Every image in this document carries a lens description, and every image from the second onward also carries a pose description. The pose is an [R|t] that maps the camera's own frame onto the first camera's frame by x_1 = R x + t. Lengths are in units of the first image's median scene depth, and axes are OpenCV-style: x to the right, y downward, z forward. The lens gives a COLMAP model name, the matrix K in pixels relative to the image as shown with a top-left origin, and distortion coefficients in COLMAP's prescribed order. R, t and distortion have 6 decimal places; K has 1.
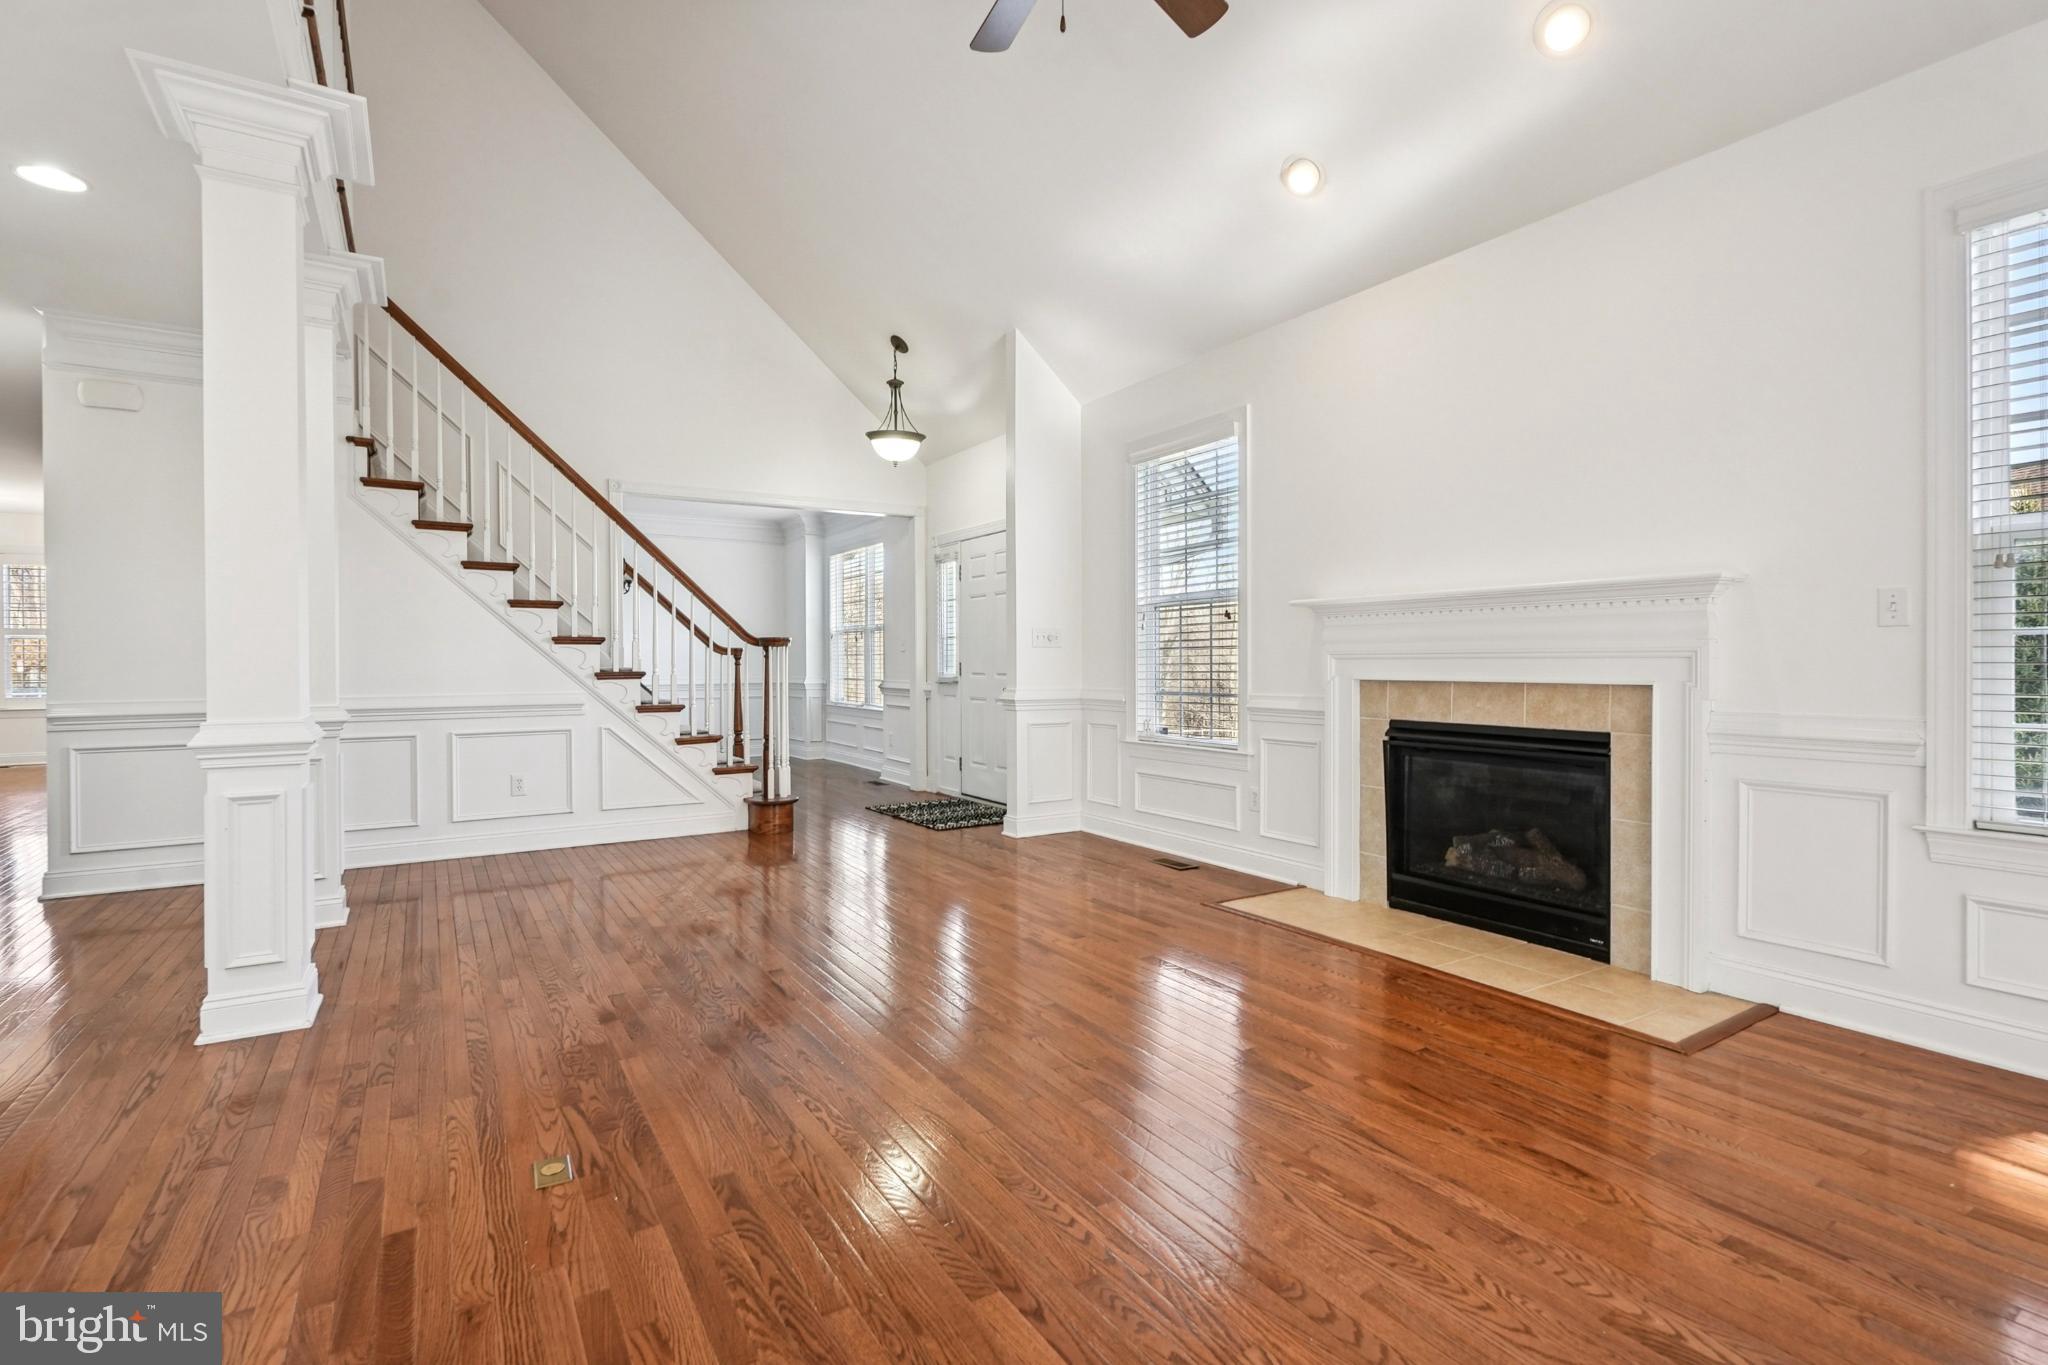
lens RADIAL K [[935.1, 0, 1019.7], [0, 935.1, 679.1], [0, 0, 1]] dist [0.003253, 0.000214]
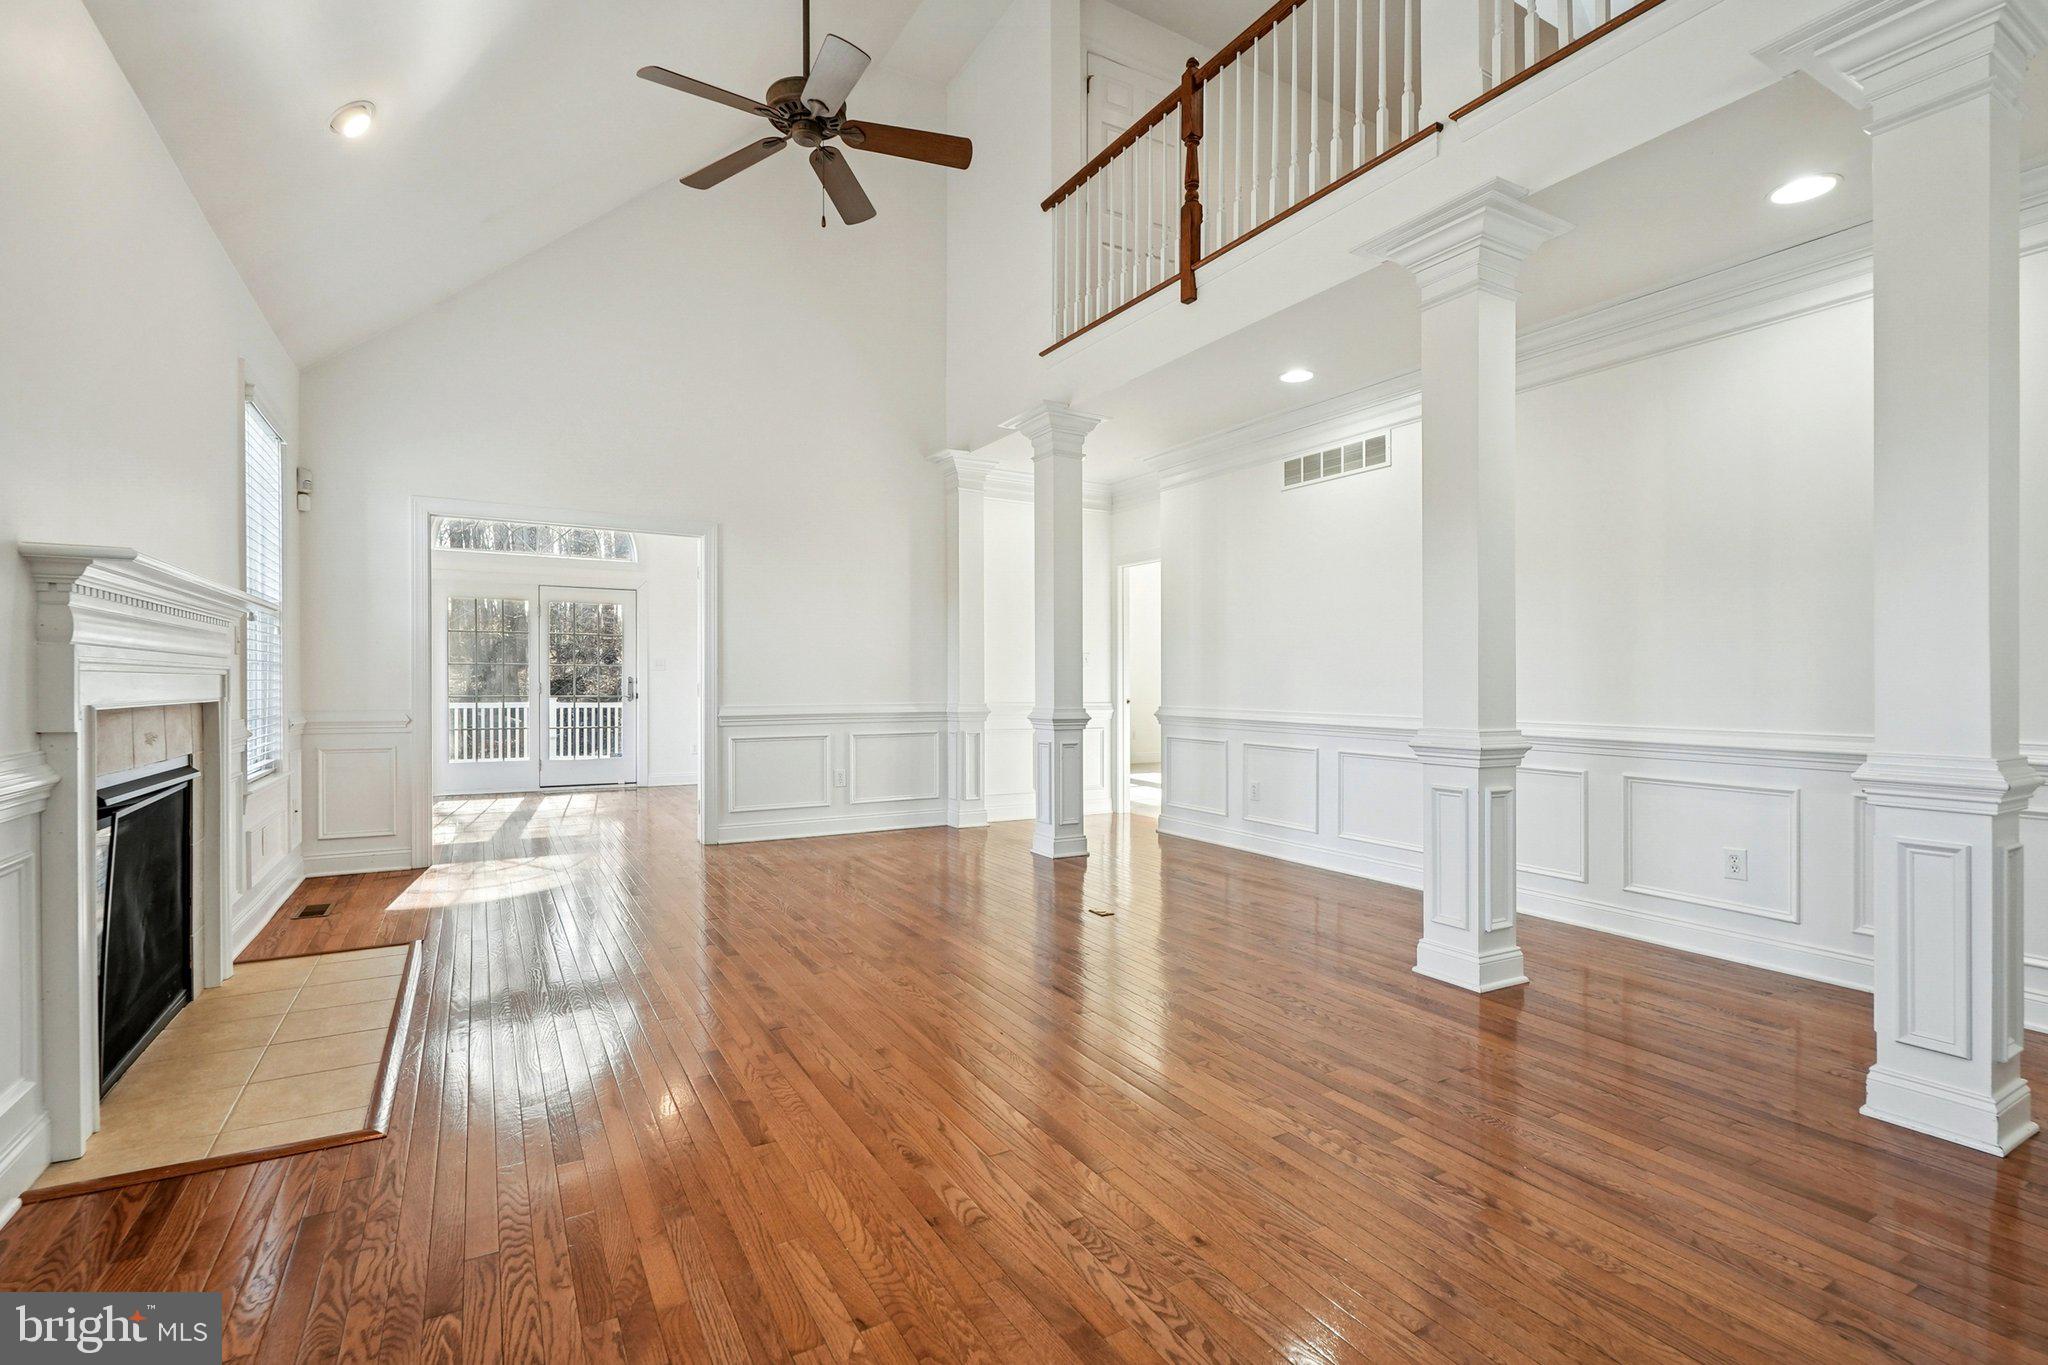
lens RADIAL K [[935.1, 0, 1018.0], [0, 935.1, 681.6], [0, 0, 1]] dist [0.003253, 0.000214]
pose [[-0.999134, -0.001648, 0.041565, -0.186249], [-0.000948, 0.999858, 0.016842, -0.024851], [-0.041587, 0.016788, -0.998994, 1.506047]]
